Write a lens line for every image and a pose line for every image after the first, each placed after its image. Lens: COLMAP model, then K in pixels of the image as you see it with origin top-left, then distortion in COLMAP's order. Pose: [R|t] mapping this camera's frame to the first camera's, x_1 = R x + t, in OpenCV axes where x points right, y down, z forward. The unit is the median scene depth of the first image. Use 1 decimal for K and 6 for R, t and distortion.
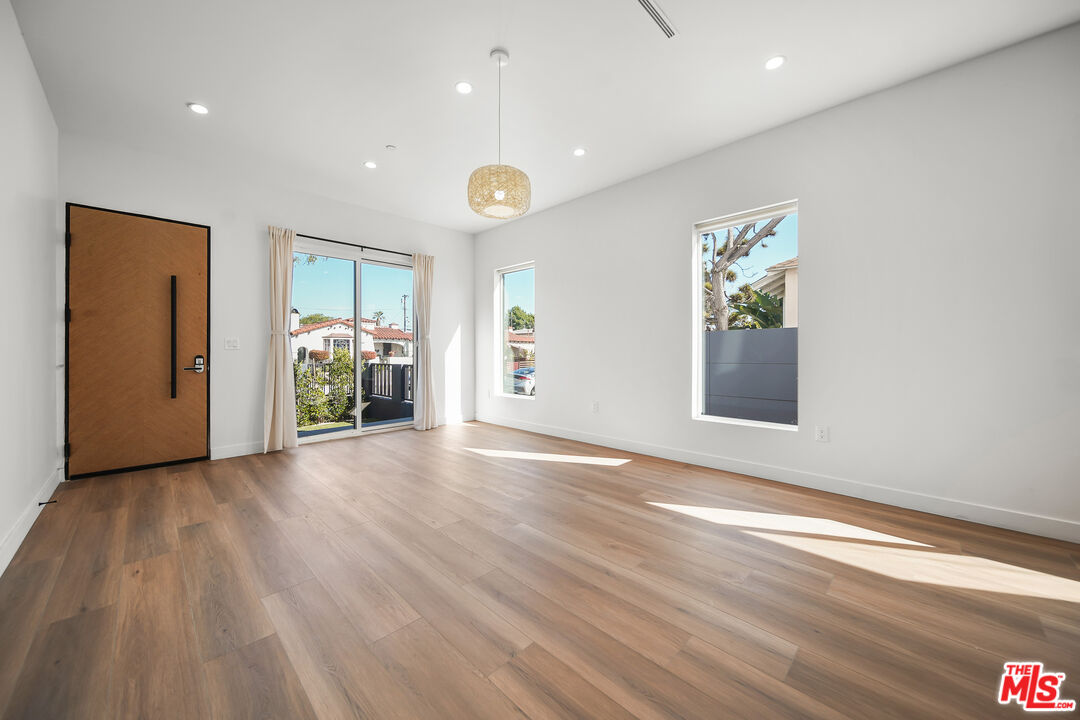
lens RADIAL K [[404.8, 0, 541.3], [0, 404.8, 348.9], [0, 0, 1]] dist [-0.000808, -0.000126]
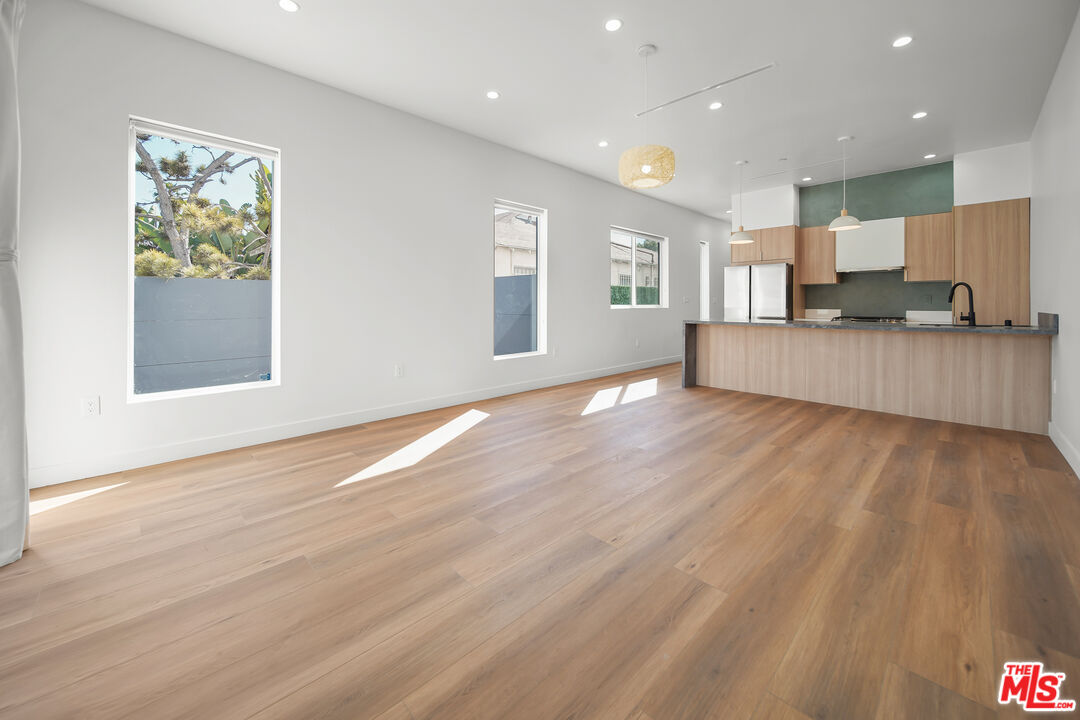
lens RADIAL K [[425.2, 0, 516.8], [0, 425.2, 307.2], [0, 0, 1]] dist [0.000197, -0.000093]
pose [[0.021593, -0.010706, 0.999710, -1.576996], [-0.005152, 0.999928, 0.010820, 0.003468], [-0.999754, -0.005384, 0.021536, 1.596470]]
